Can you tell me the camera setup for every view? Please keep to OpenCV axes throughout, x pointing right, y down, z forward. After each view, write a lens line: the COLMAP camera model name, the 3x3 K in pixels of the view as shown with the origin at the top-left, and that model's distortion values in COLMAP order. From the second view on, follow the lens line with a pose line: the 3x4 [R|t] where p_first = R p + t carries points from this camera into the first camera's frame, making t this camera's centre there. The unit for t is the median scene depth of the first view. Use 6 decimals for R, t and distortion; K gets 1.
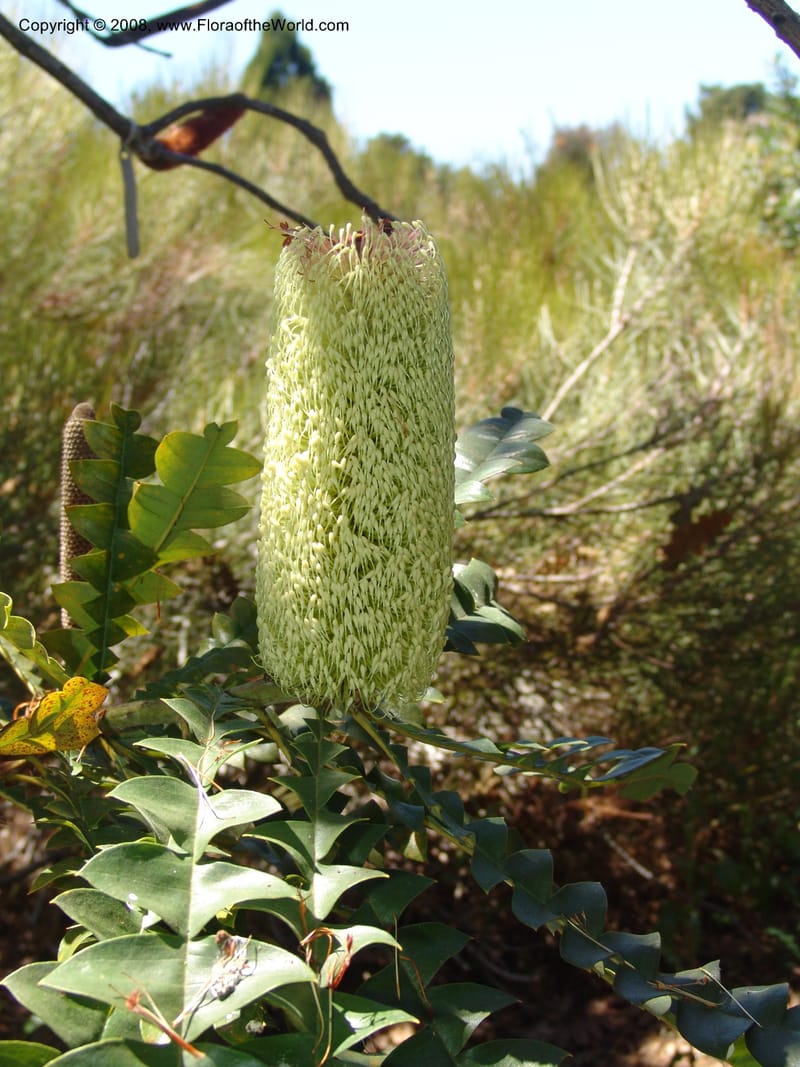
lens RADIAL K [[1495.5, 0, 400.0], [0, 1495.5, 533.5], [0, 0, 1]] dist [-0.057870, -0.045276]
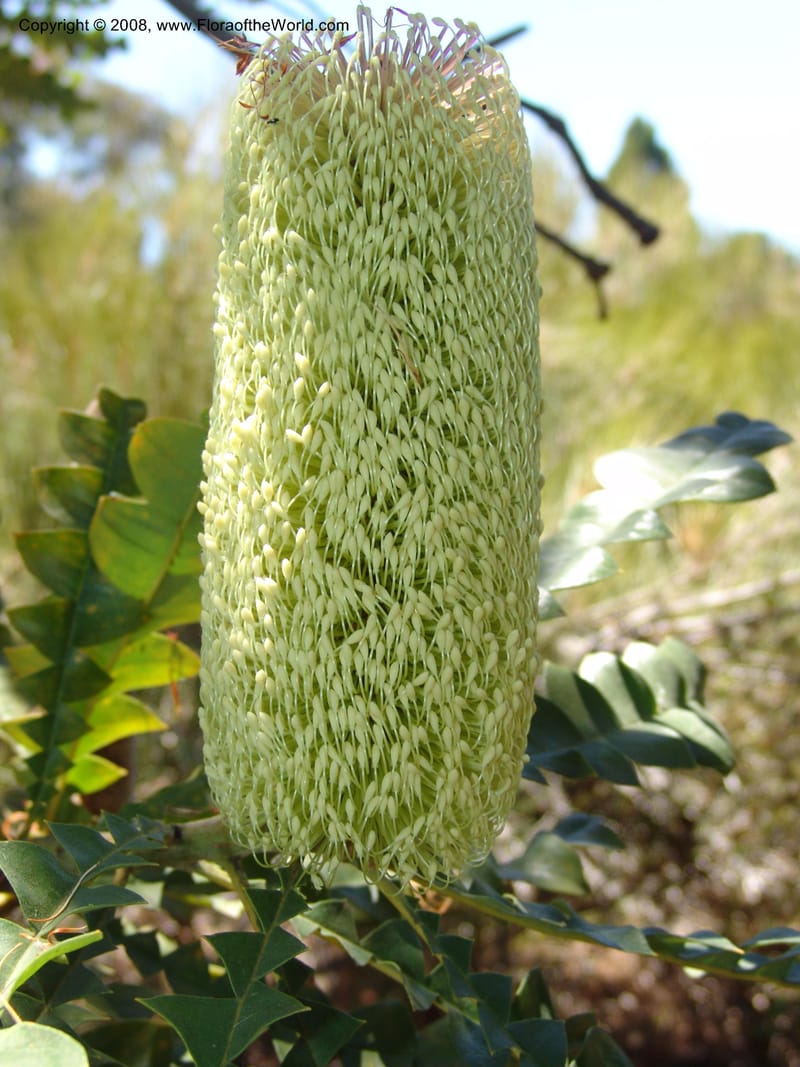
lens RADIAL K [[1529.6, 0, 400.0], [0, 1529.6, 533.5], [0, 0, 1]] dist [-0.106352, -0.024320]
pose [[0.973797, 0.014149, -0.226979, 0.123719], [-0.029050, 0.997626, -0.062444, 0.024101], [0.225556, 0.067401, 0.971896, 0.451644]]
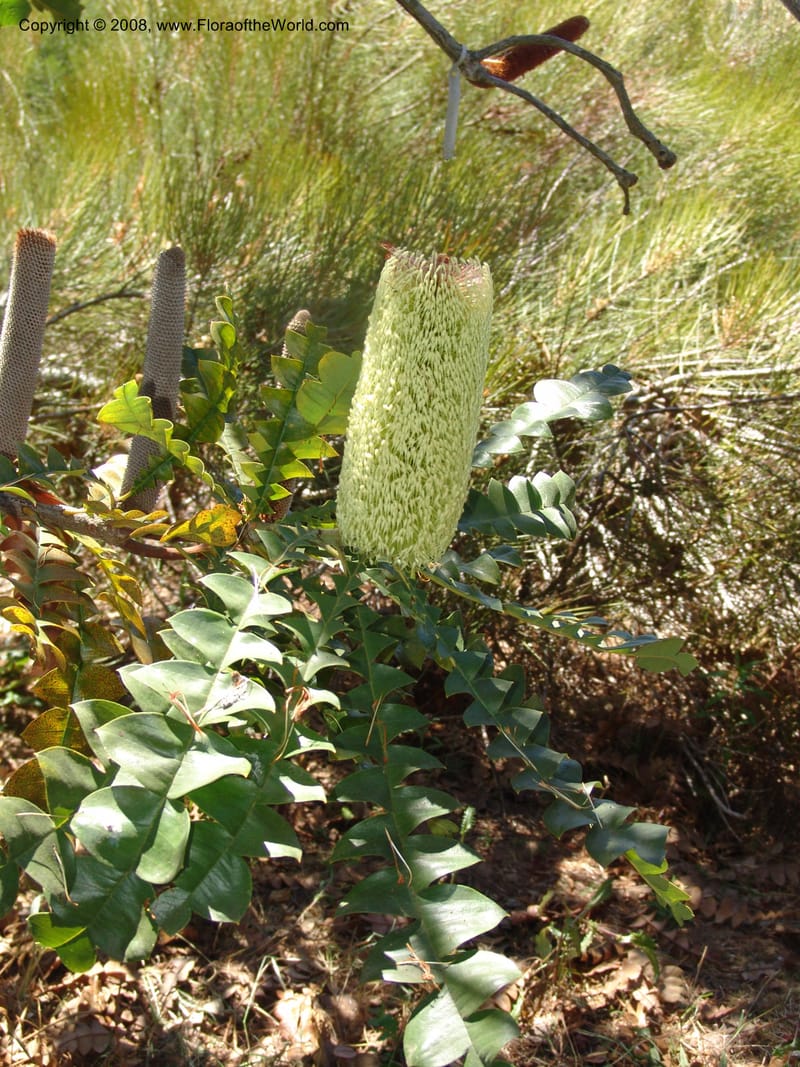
lens RADIAL K [[1495.5, 0, 400.0], [0, 1495.5, 533.5], [0, 0, 1]] dist [-0.057870, -0.045276]
pose [[0.940310, 0.218115, -0.261232, 0.401370], [-0.181437, 0.970722, 0.157415, -0.164381], [0.287919, -0.100622, 0.952354, -0.487609]]
